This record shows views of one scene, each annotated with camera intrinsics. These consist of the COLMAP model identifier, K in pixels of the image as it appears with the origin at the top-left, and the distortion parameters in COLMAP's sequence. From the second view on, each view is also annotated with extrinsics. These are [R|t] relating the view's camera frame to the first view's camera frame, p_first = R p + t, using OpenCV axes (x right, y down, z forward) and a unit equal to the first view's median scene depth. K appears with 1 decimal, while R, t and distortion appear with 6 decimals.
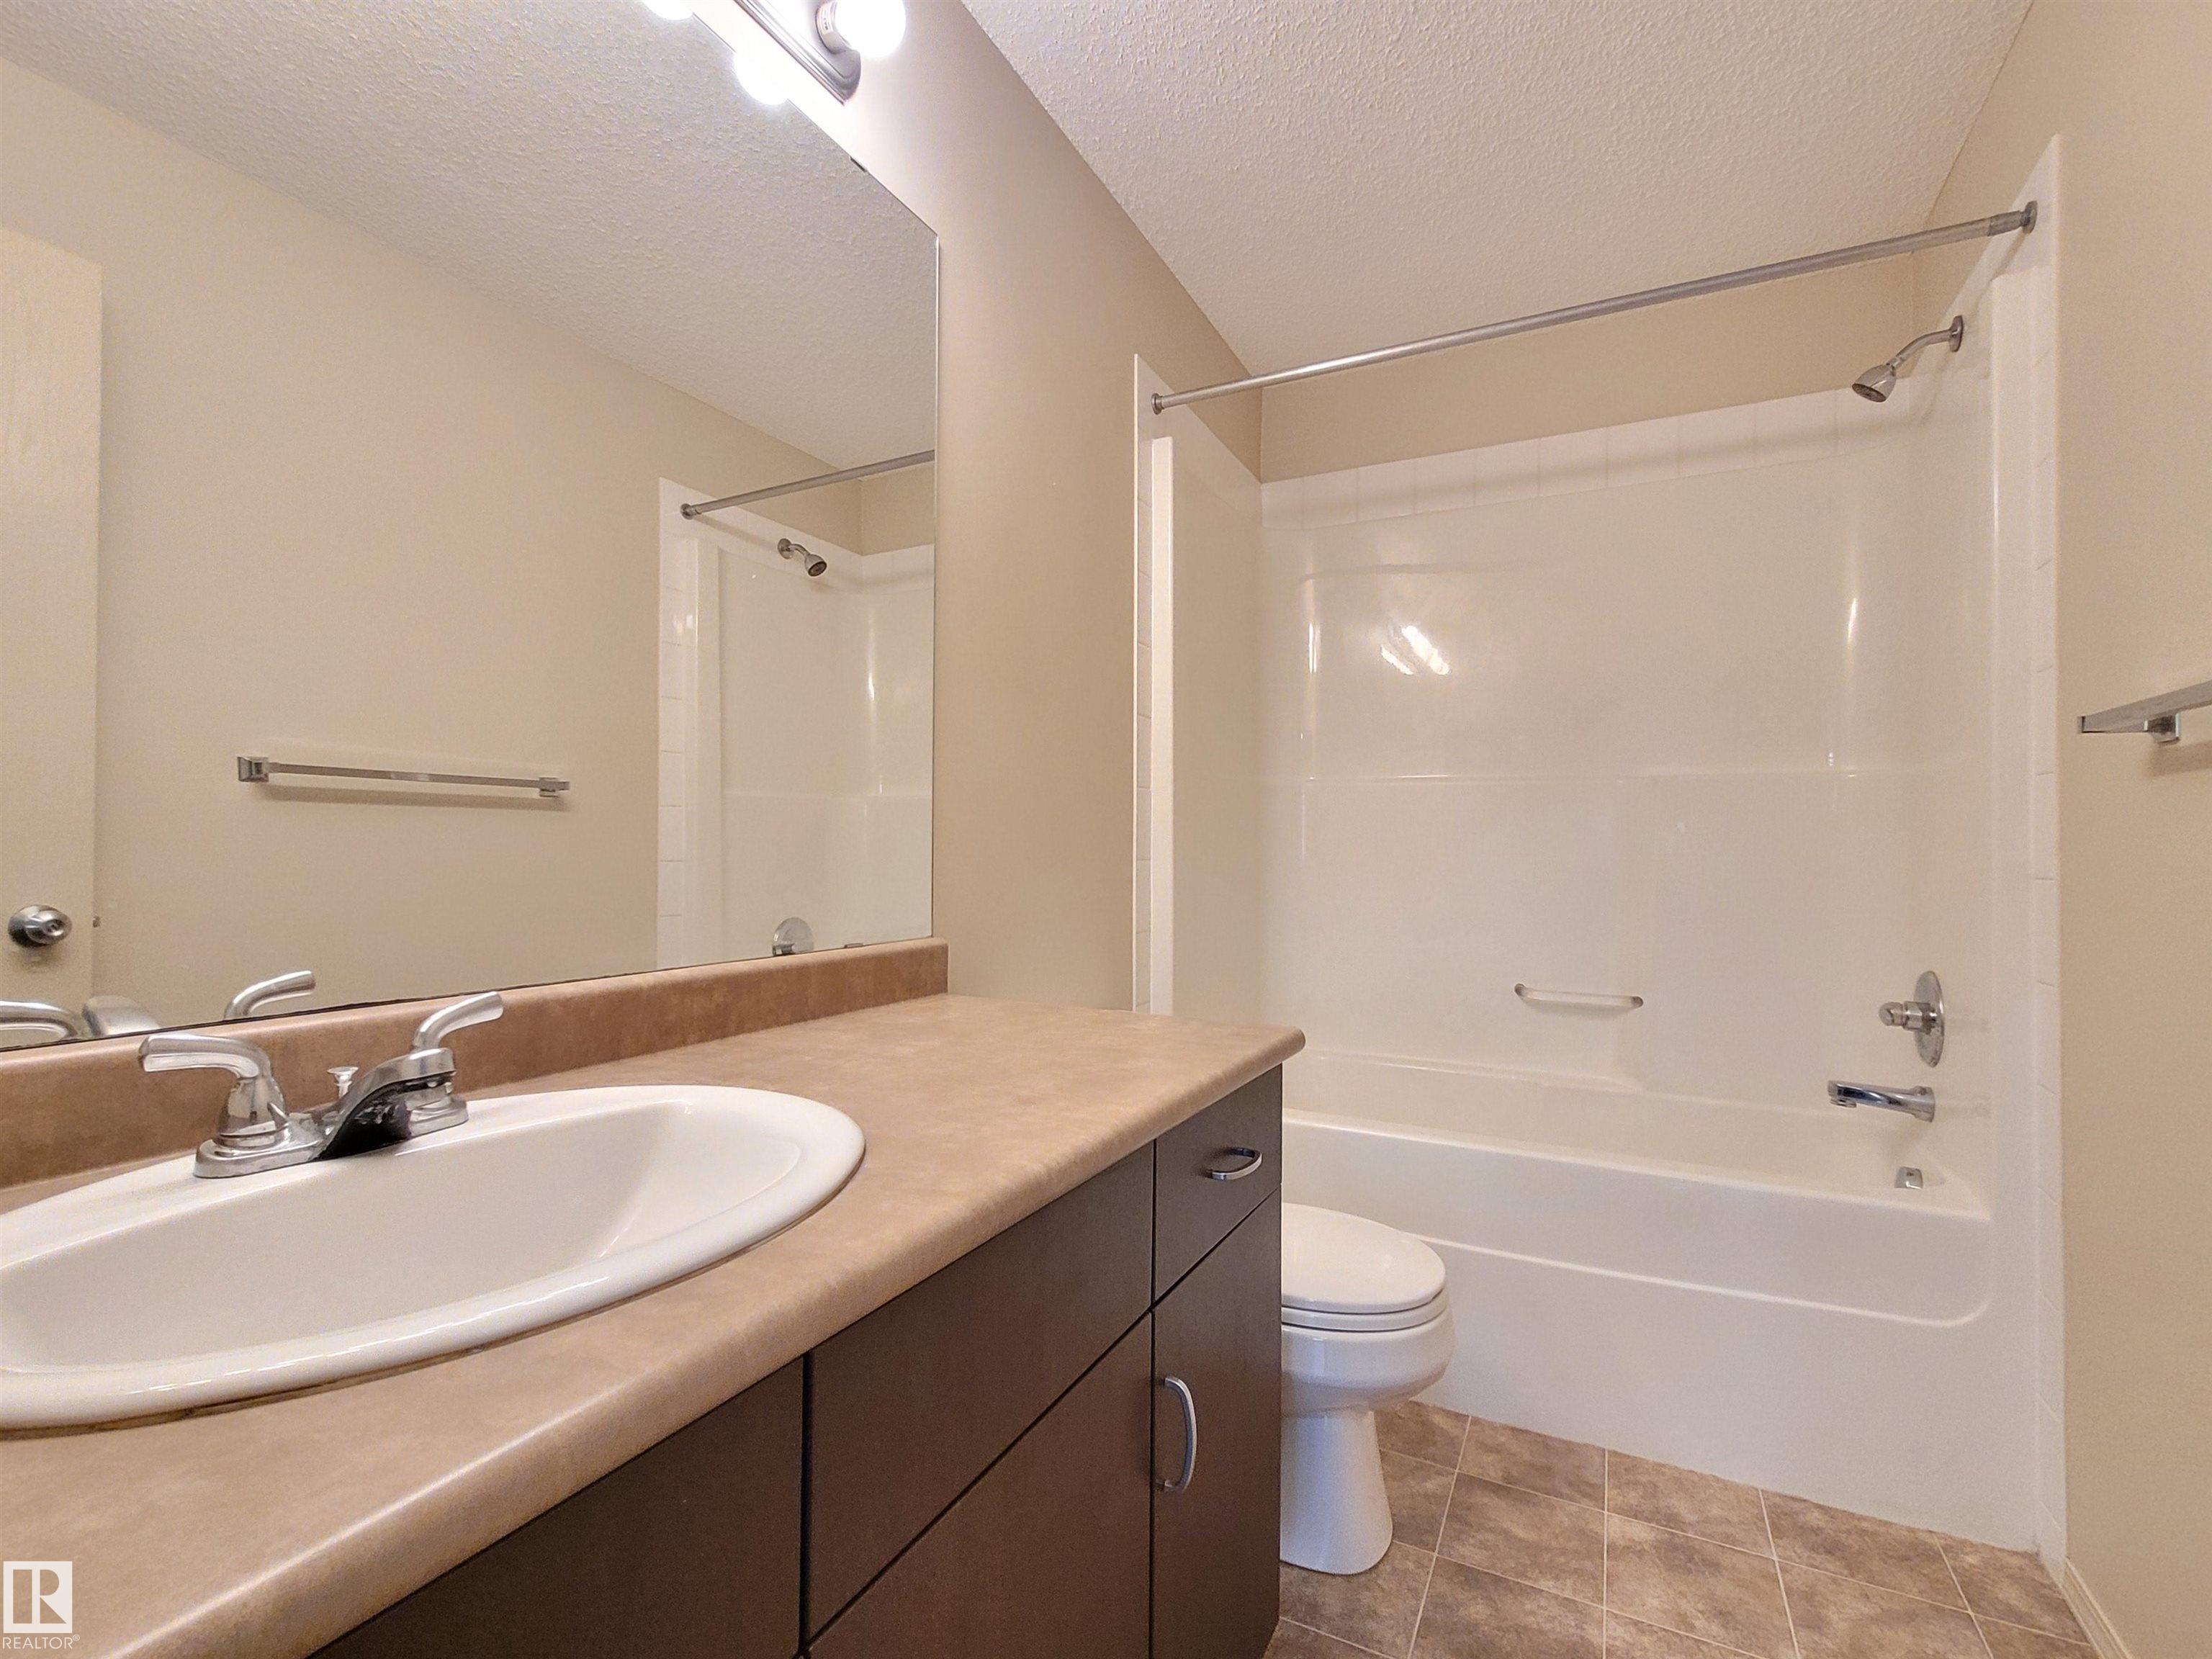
lens RADIAL K [[1080.3, 0, 1110.6], [0, 1080.3, 843.2], [0, 0, 1]] dist [0.002270, -0.000538]
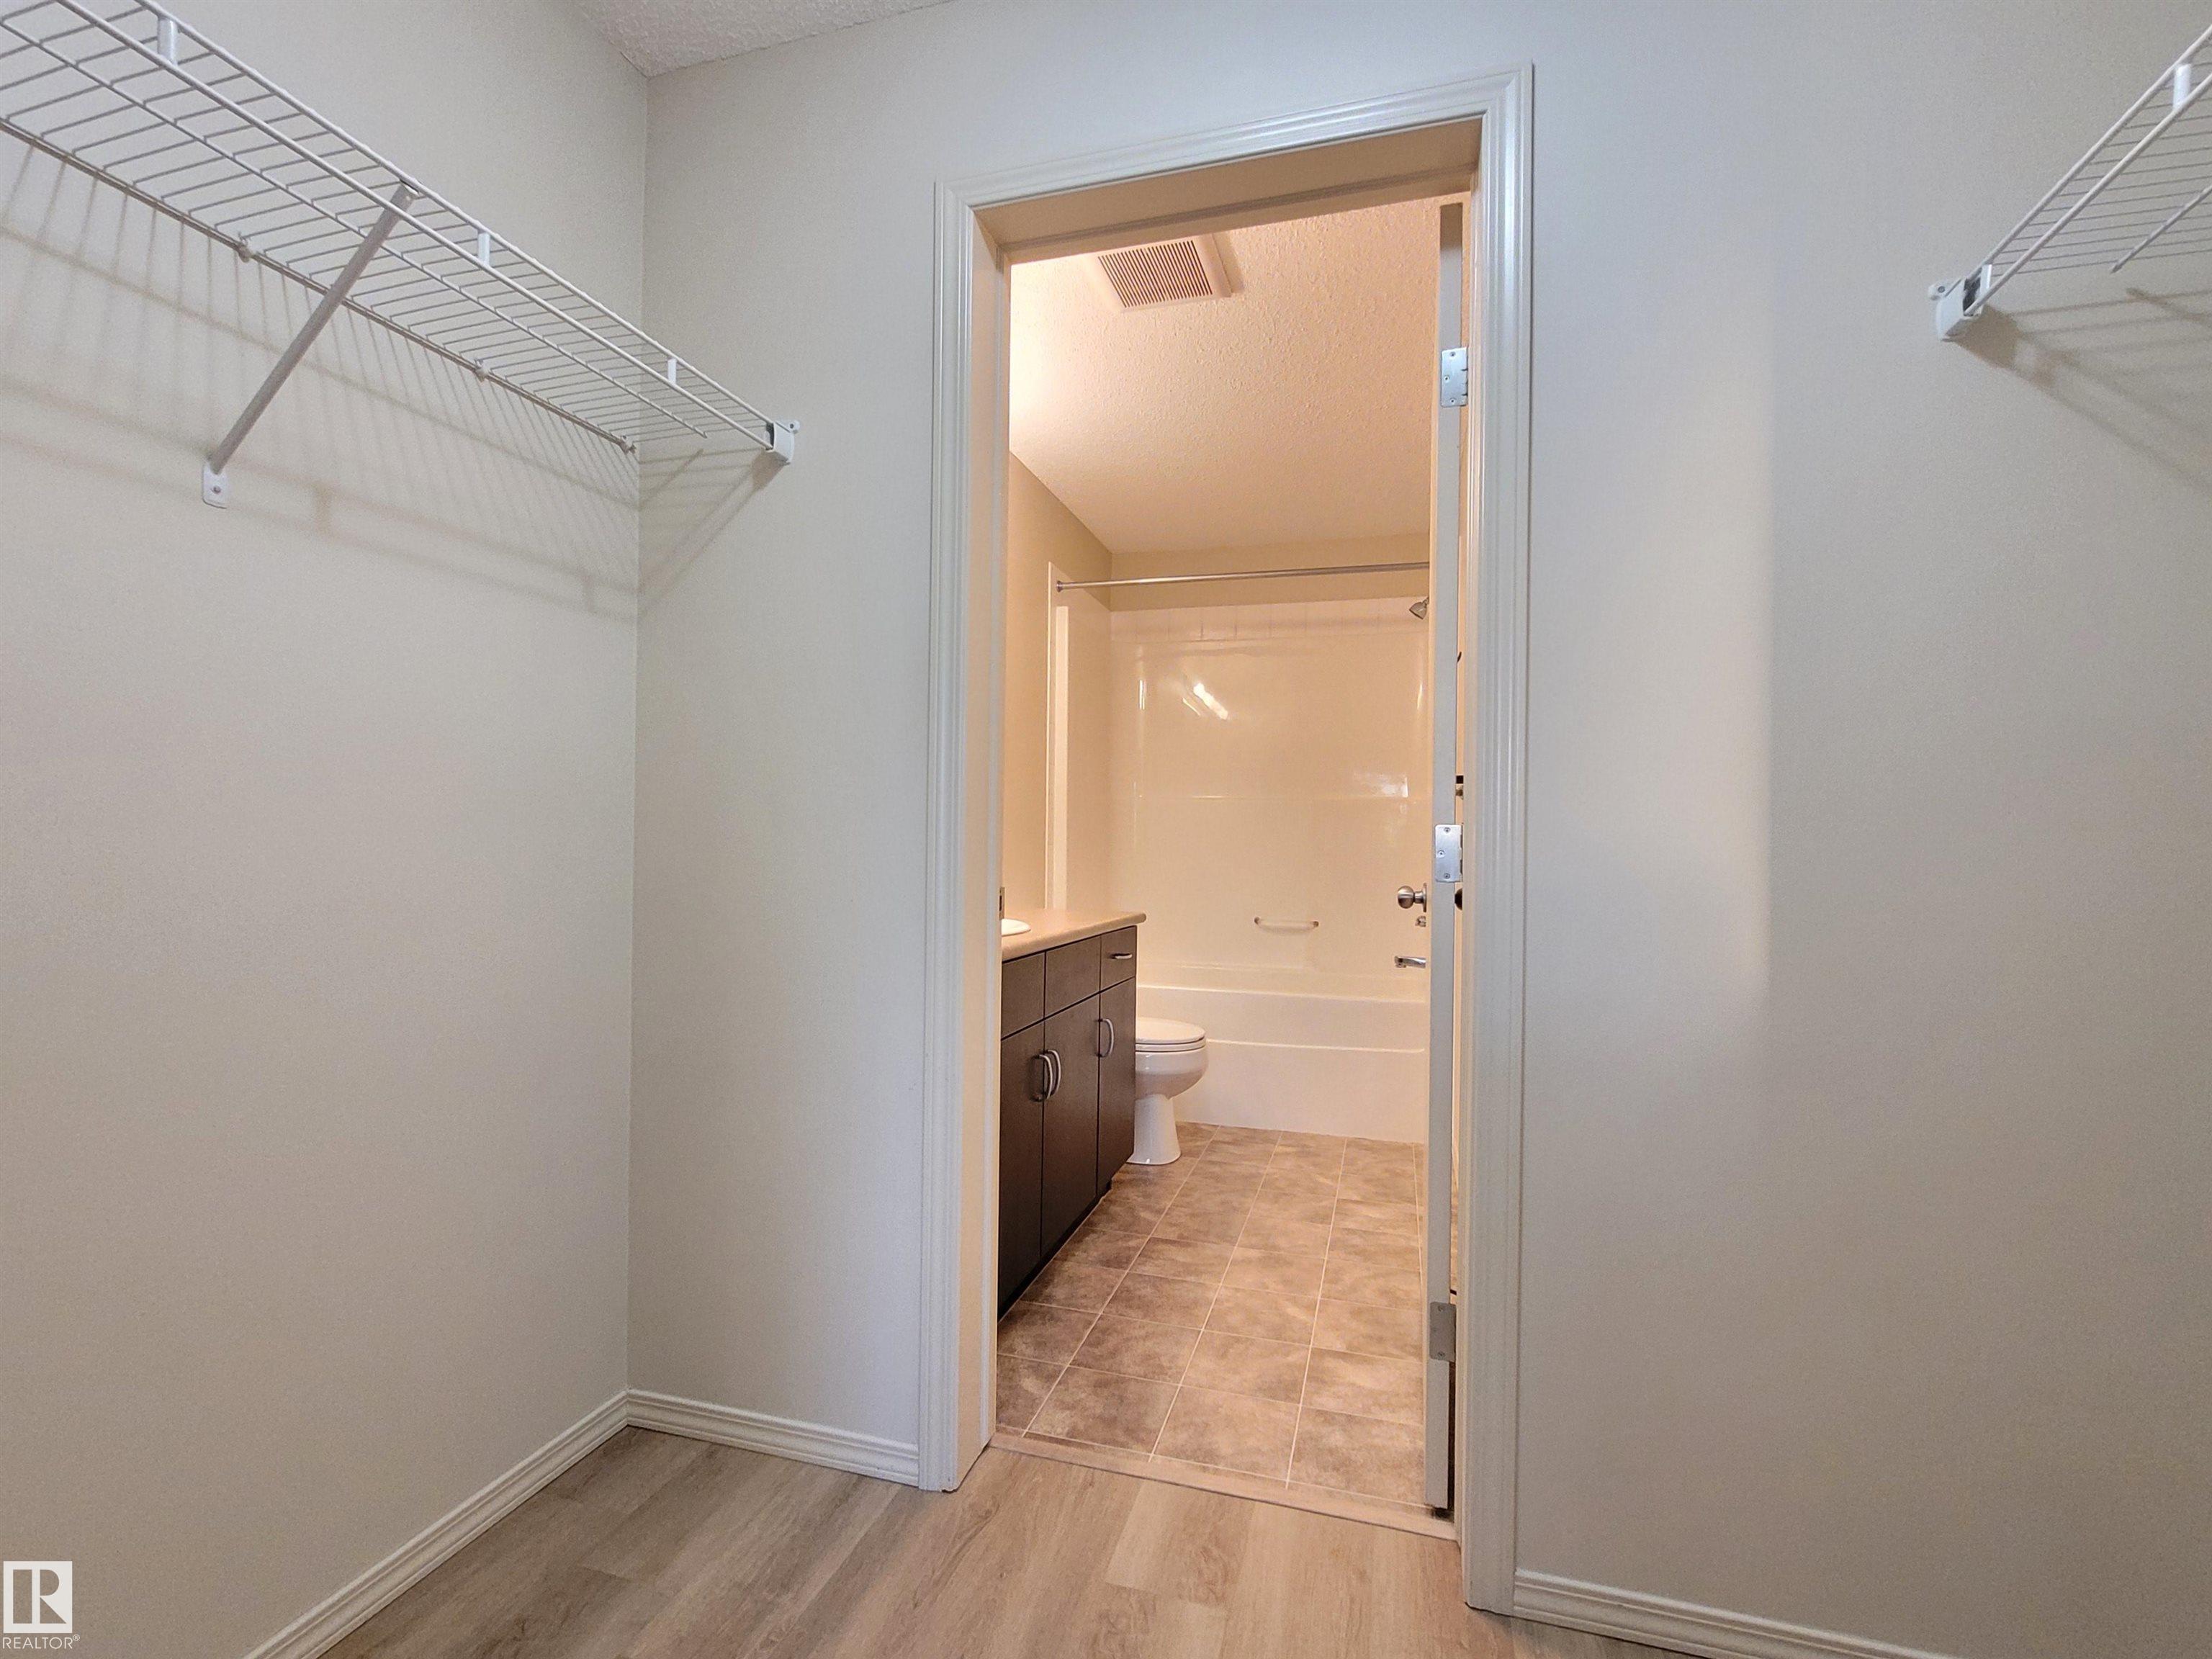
lens RADIAL K [[1080.3, 0, 1110.6], [0, 1080.3, 843.2], [0, 0, 1]] dist [0.002270, -0.000538]
pose [[0.984806, 0.009065, 0.173420, -0.235555], [-0.010351, 0.999925, 0.006516, 0.003253], [-0.173348, -0.008212, 0.984826, -1.010444]]
